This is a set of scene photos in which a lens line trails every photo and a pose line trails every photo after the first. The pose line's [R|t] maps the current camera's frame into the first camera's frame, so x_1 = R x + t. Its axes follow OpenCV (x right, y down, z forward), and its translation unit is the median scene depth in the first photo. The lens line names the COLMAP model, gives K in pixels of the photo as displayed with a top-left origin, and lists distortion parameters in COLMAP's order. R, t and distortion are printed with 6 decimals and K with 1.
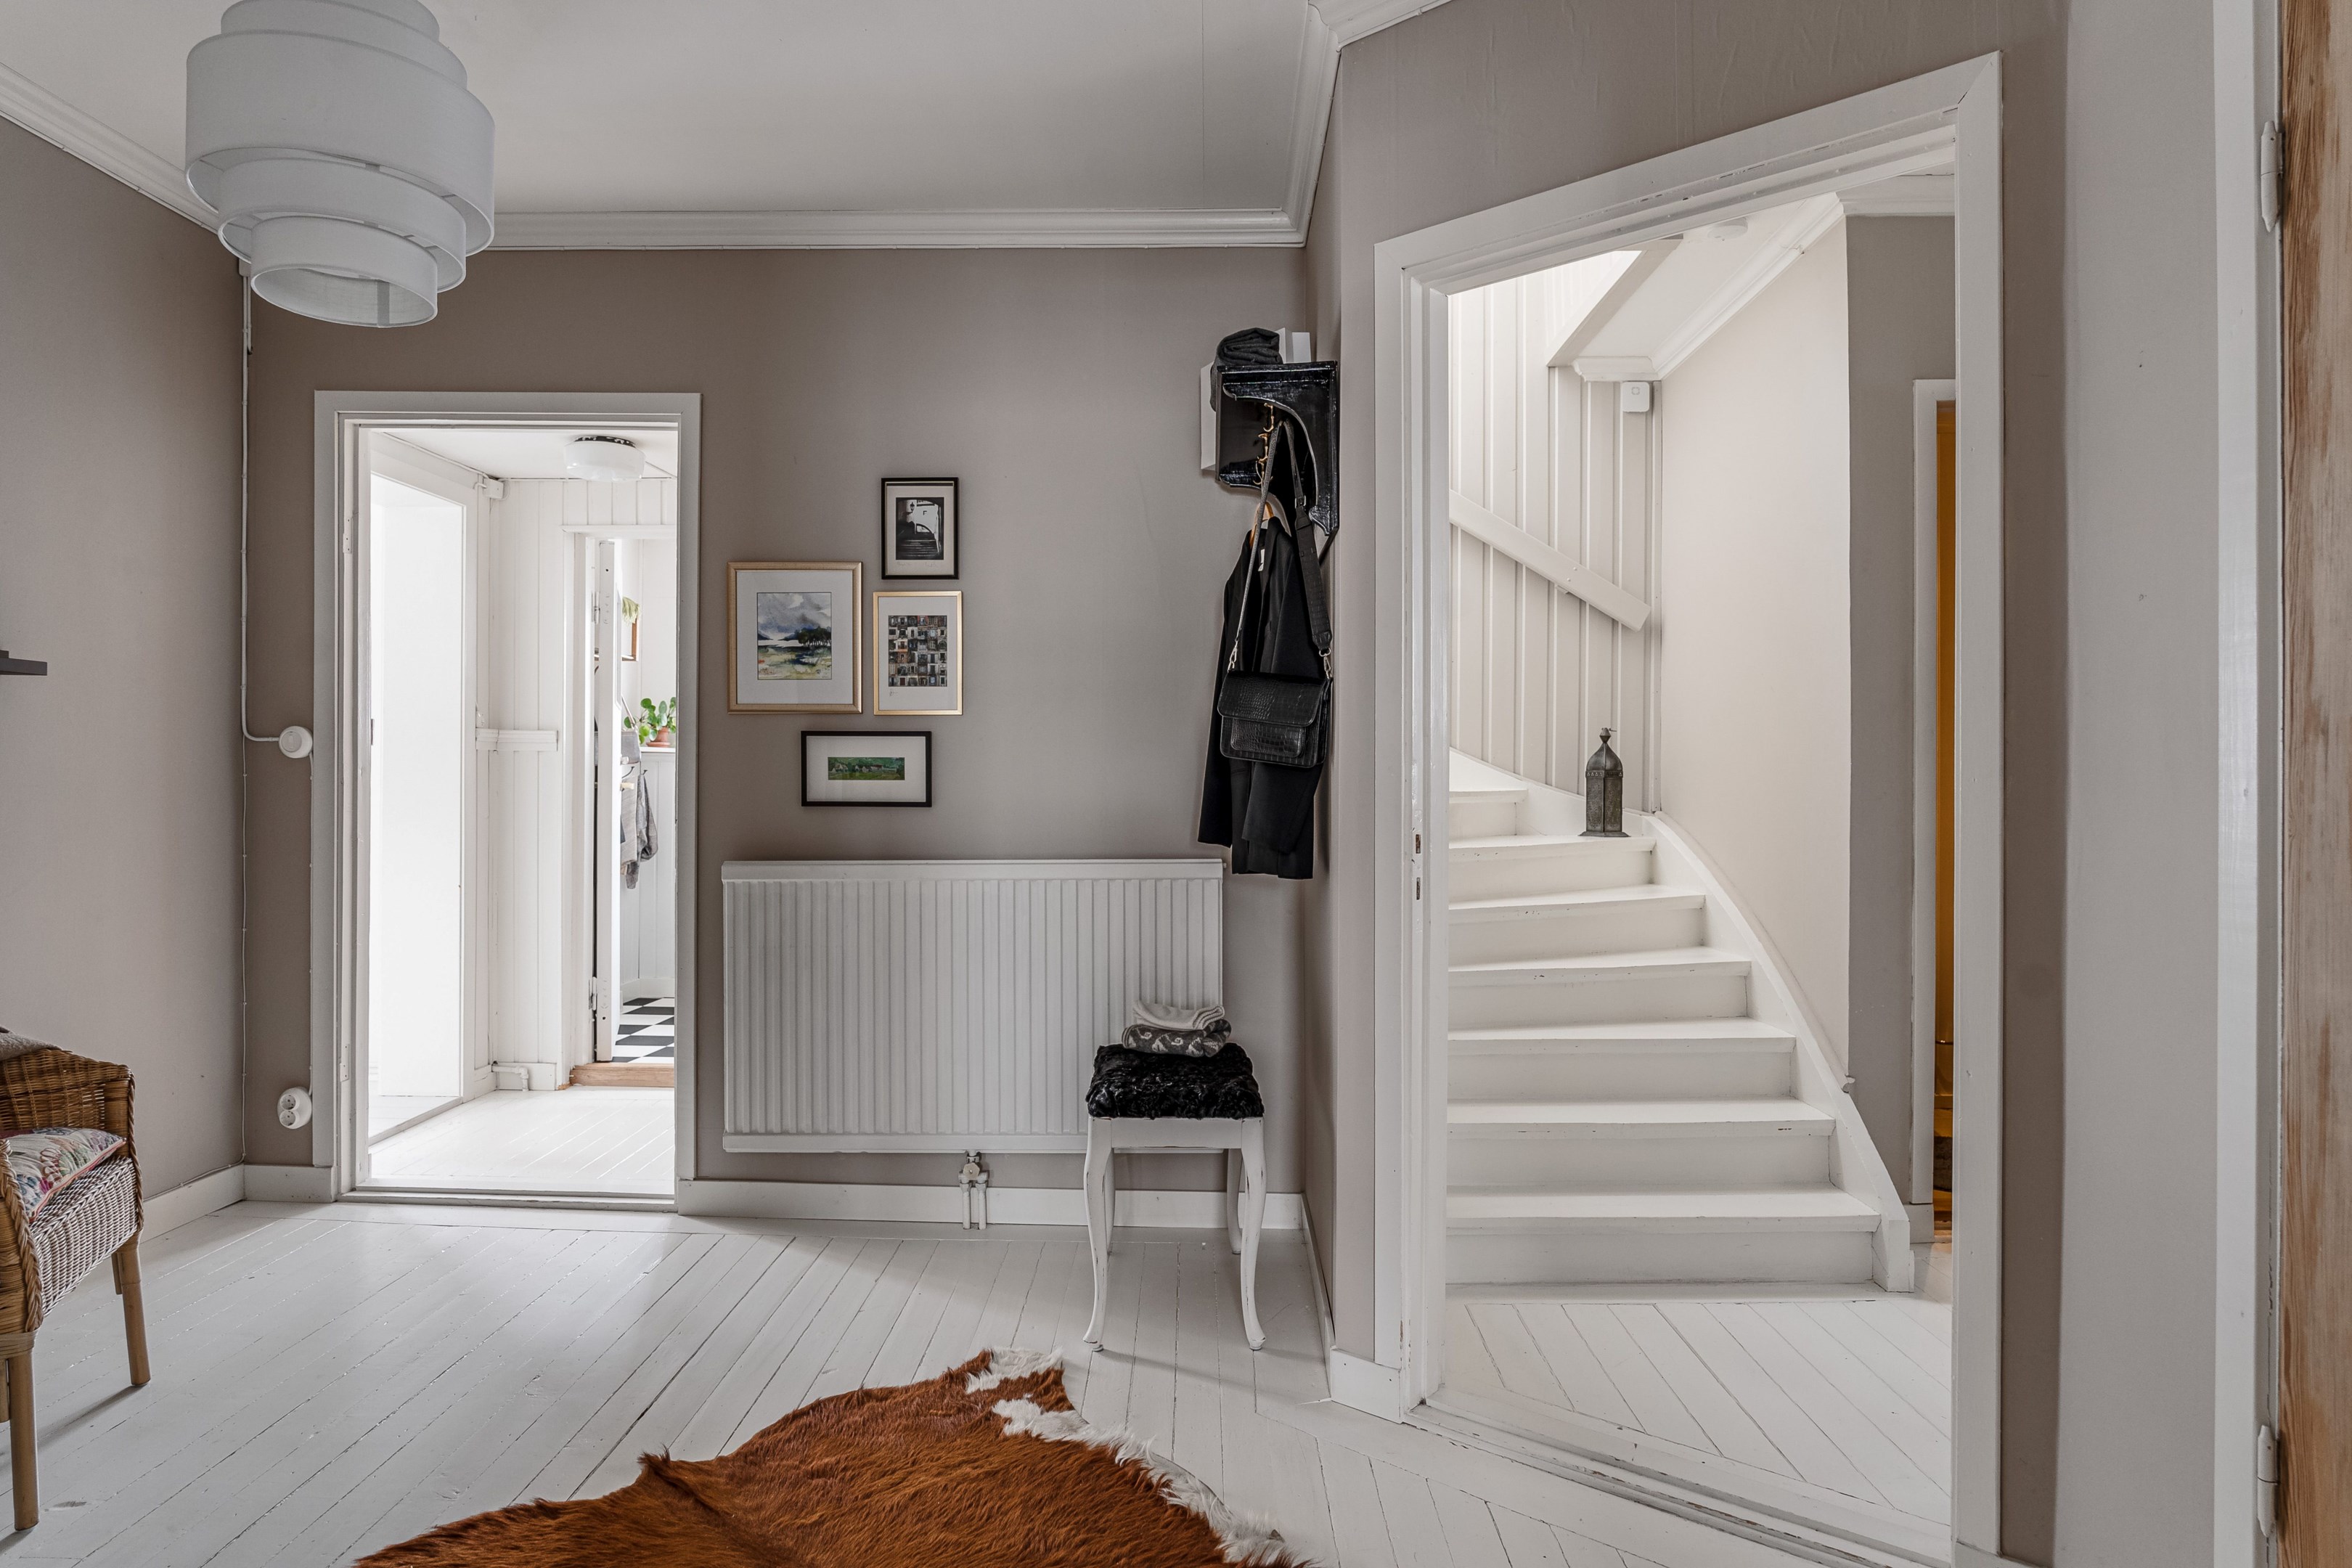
lens RADIAL K [[1394.8, 0, 1176.0], [0, 1394.8, 784.0], [0, 0, 1]] dist [-0.004042, -0.000473]
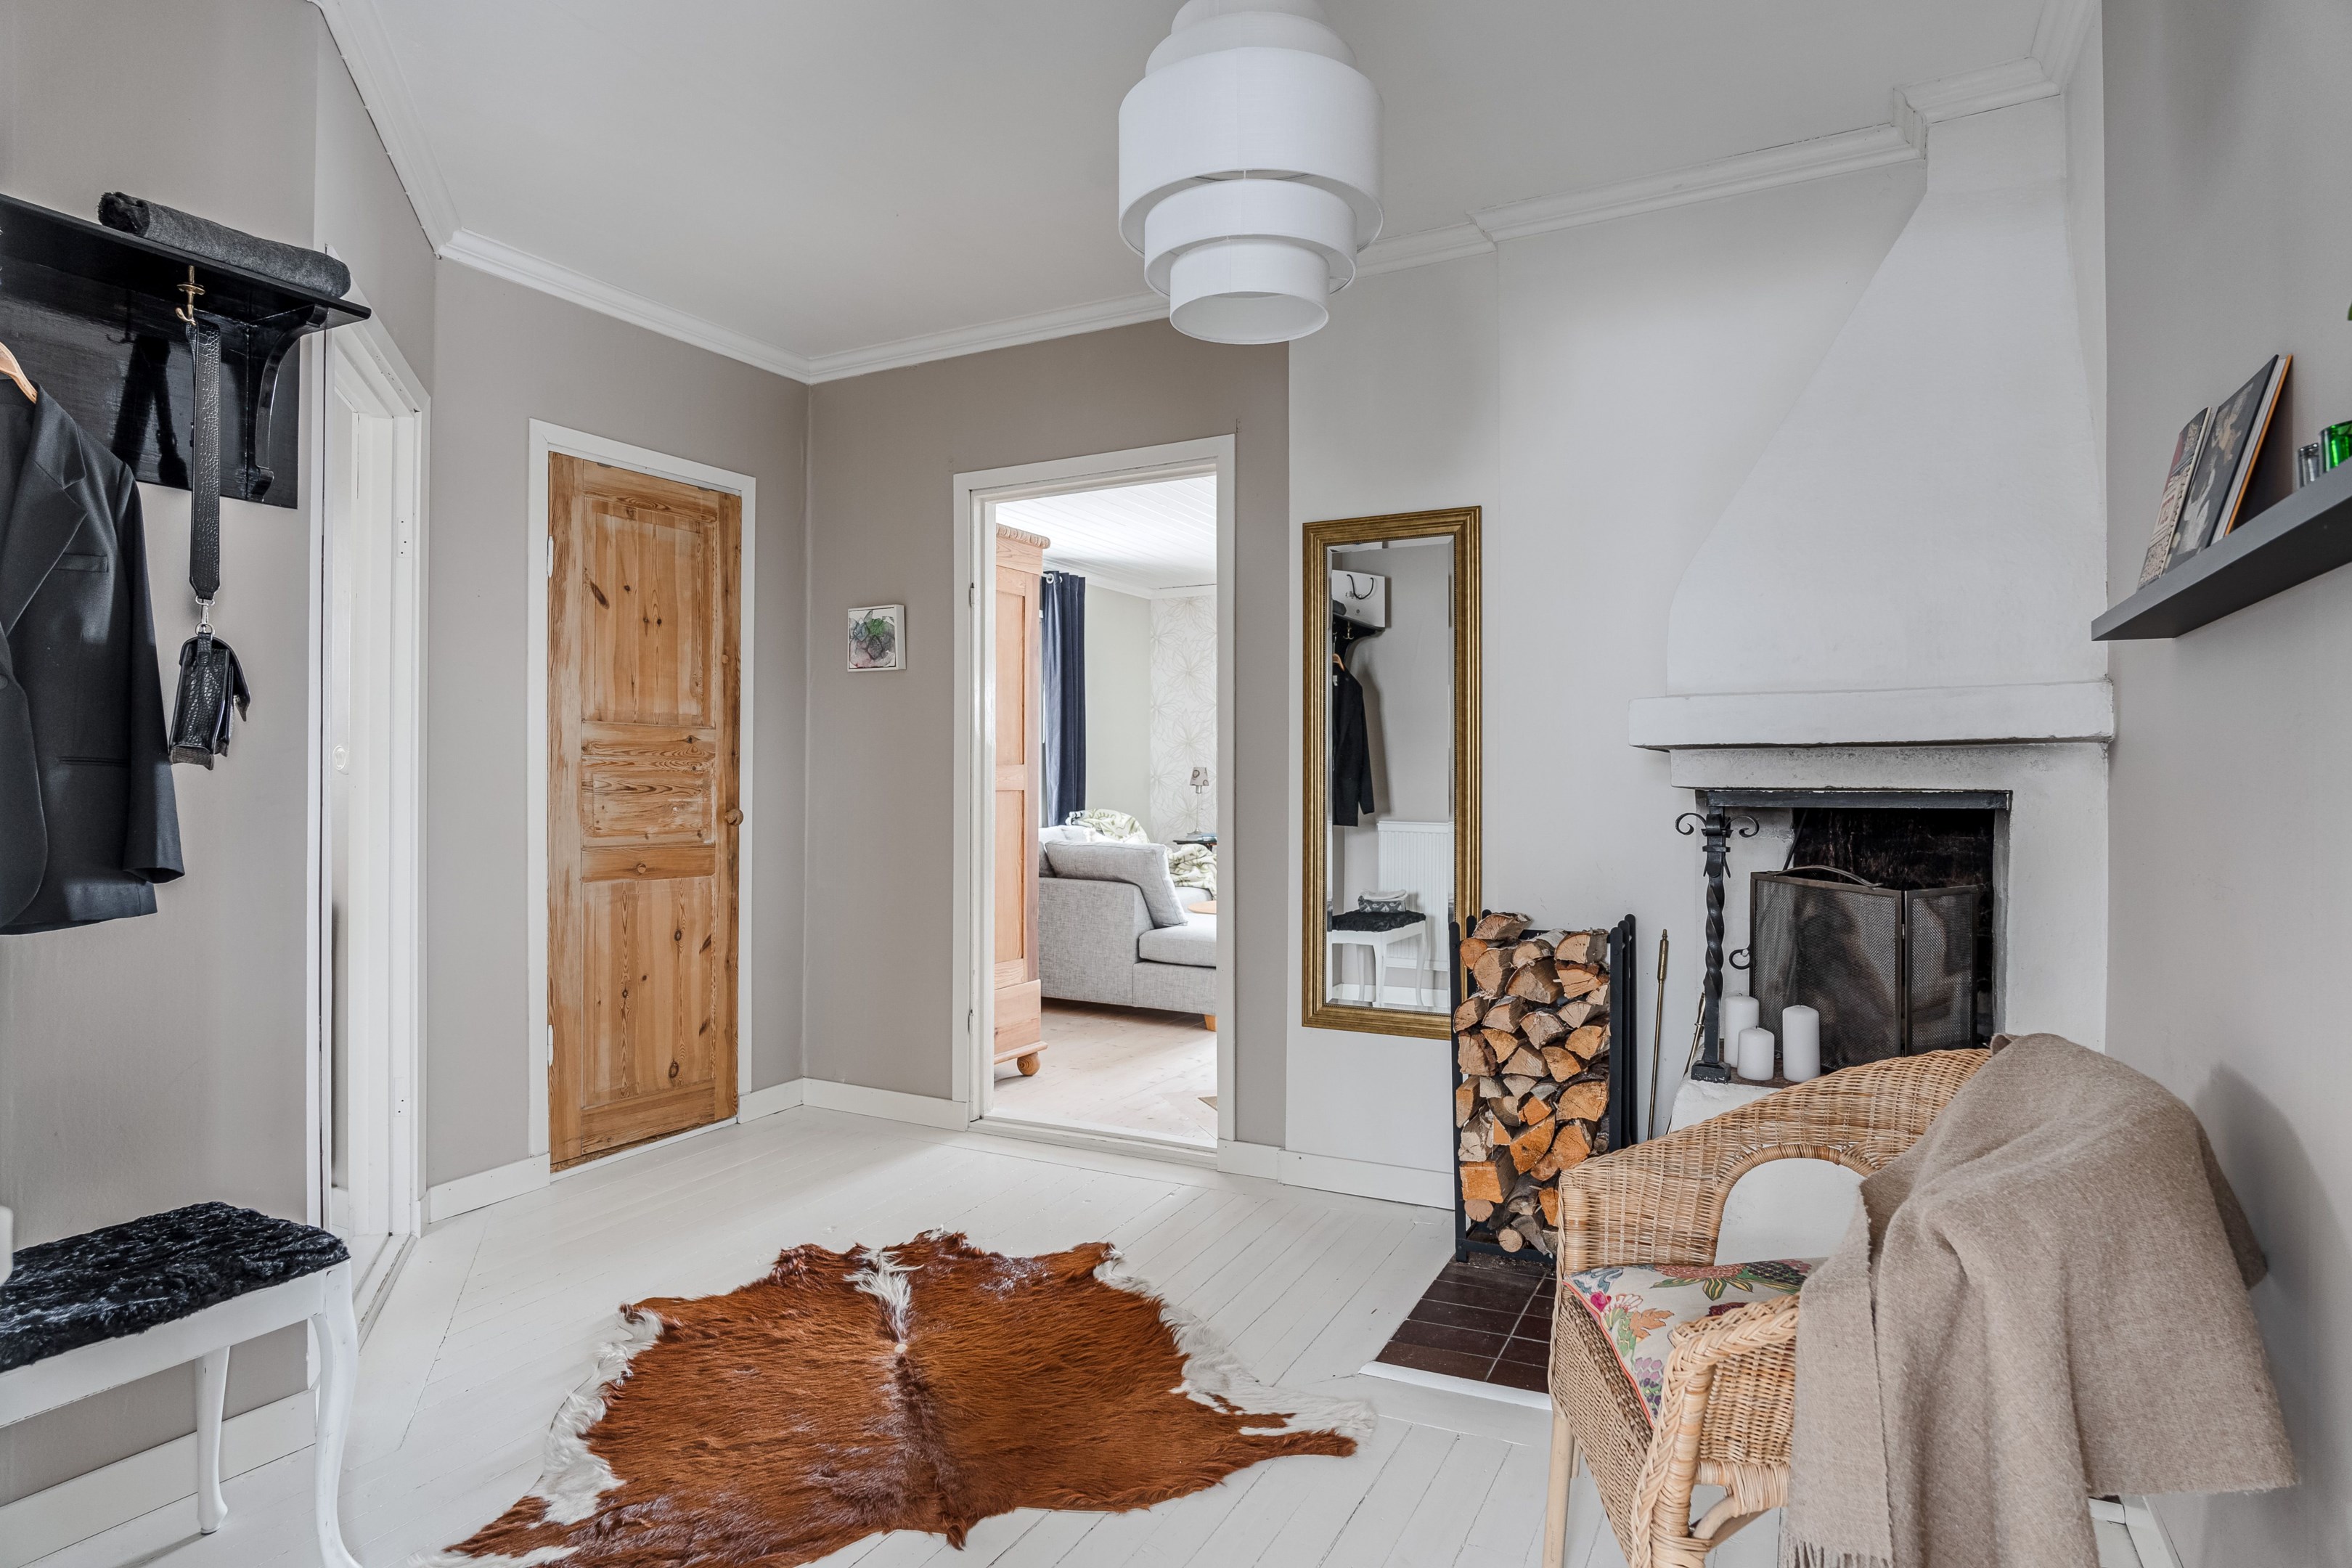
lens RADIAL K [[1325.7, 0, 1176.0], [0, 1325.7, 784.0], [0, 0, 1]] dist [0.000347, -0.000150]
pose [[-0.895148, -0.008278, 0.445692, -0.655824], [-0.004834, 0.999949, 0.008864, -0.012703], [-0.445742, 0.005780, -0.895143, 1.259754]]
